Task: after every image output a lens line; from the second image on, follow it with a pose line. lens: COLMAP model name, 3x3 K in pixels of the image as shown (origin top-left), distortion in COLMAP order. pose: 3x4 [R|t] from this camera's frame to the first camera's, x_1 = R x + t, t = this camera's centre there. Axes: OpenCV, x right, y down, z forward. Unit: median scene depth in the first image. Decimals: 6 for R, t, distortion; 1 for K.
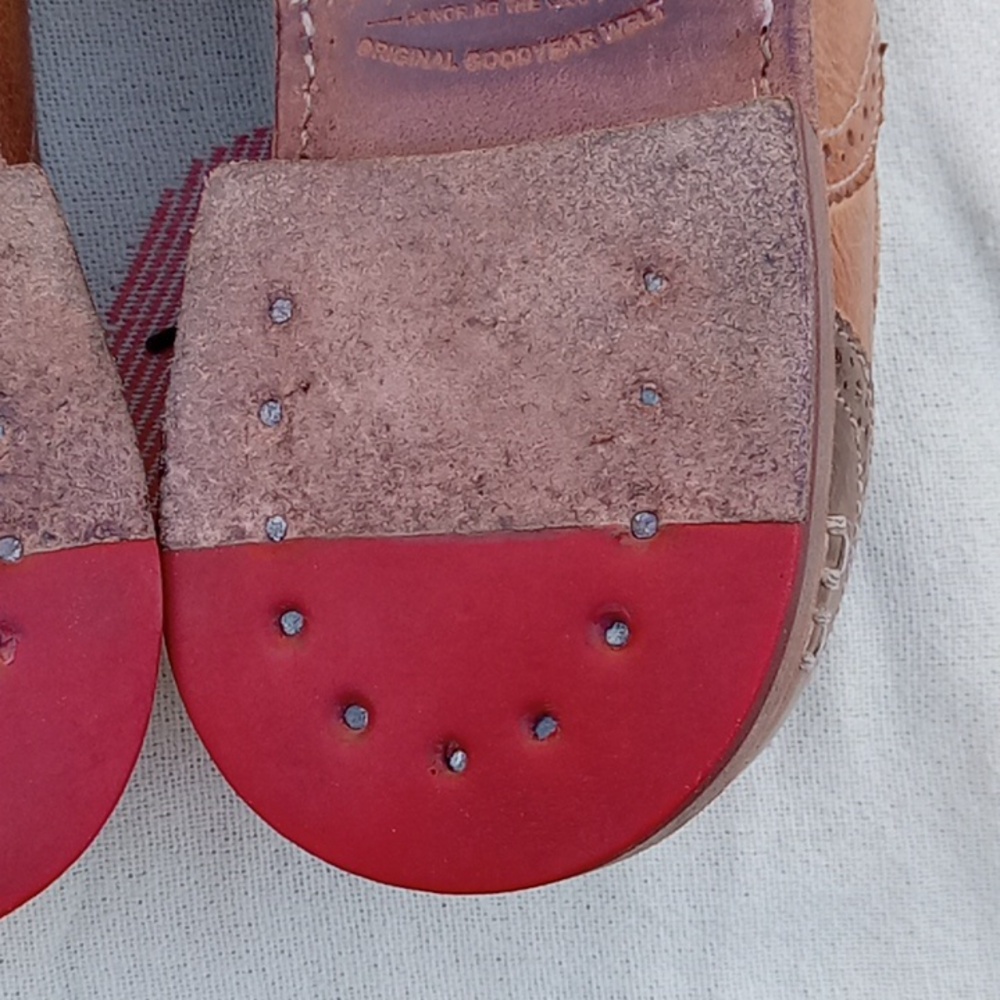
lens RADIAL K [[1694.1, 0, 513.2], [0, 1694.1, 498.1], [0, 0, 1]] dist [-0.009204, -0.233014]
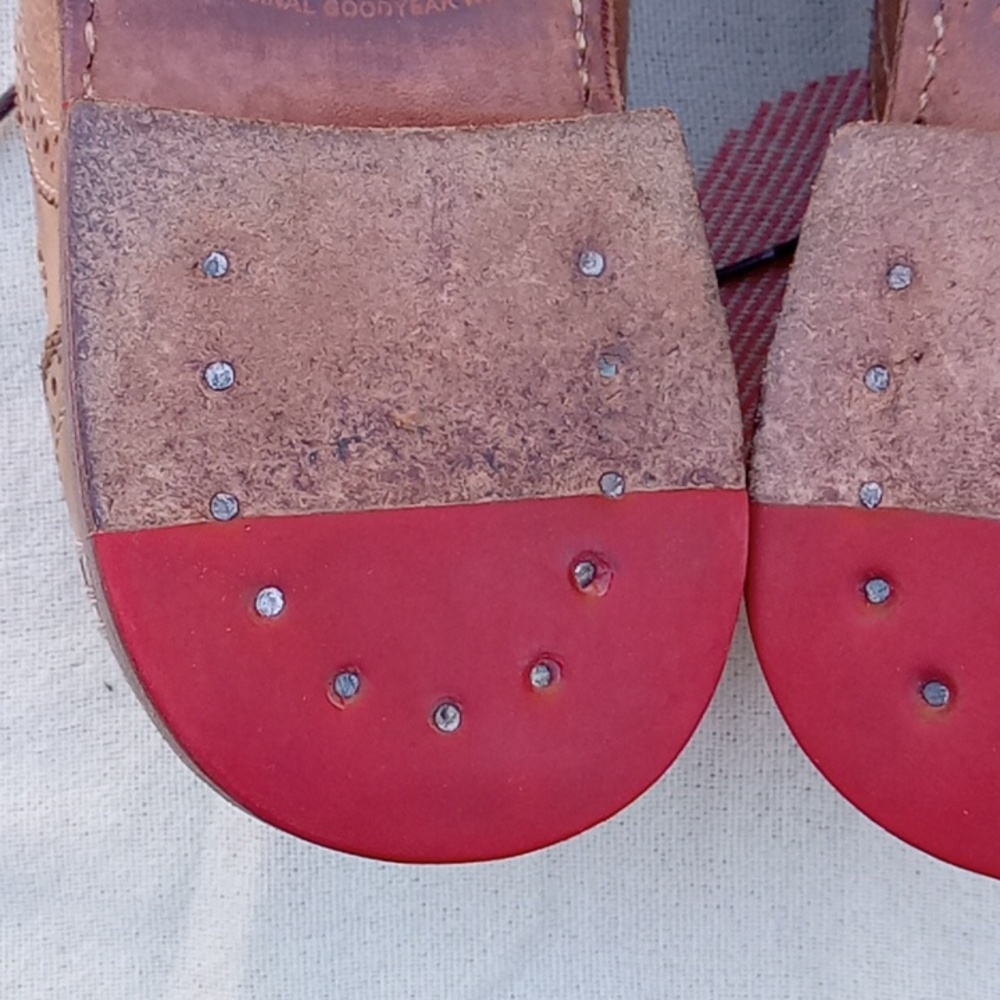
lens RADIAL K [[1694.1, 0, 513.2], [0, 1694.1, 498.1], [0, 0, 1]] dist [-0.009204, -0.233014]
pose [[0.971510, 0.121182, -0.203676, -0.140903], [-0.111188, 0.991995, 0.059857, -0.016525], [0.209299, -0.035505, 0.977207, -0.020856]]
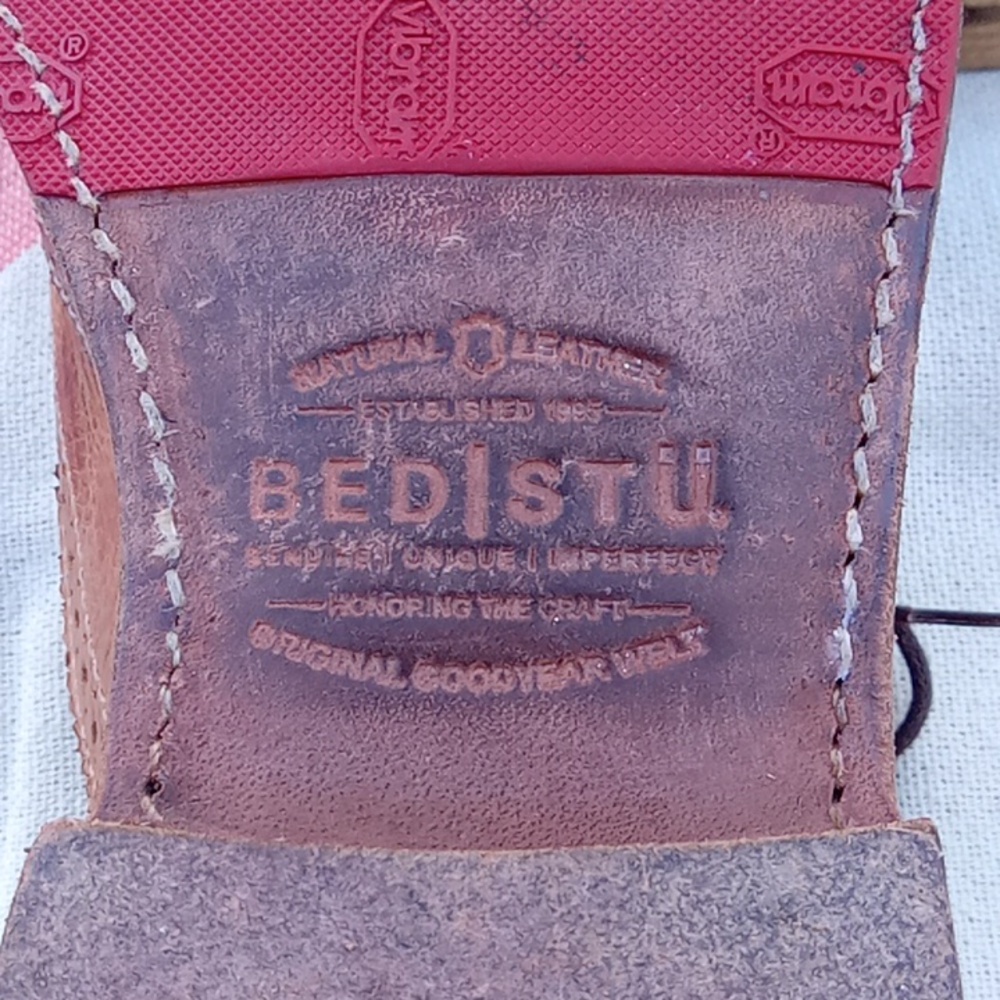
lens RADIAL K [[1694.1, 0, 513.2], [0, 1694.1, 498.1], [0, 0, 1]] dist [-0.009204, -0.233014]
pose [[0.958383, 0.086997, 0.271906, -0.199164], [-0.044442, 0.986291, -0.158920, -0.234202], [-0.282004, 0.140223, 0.949111, 0.323779]]
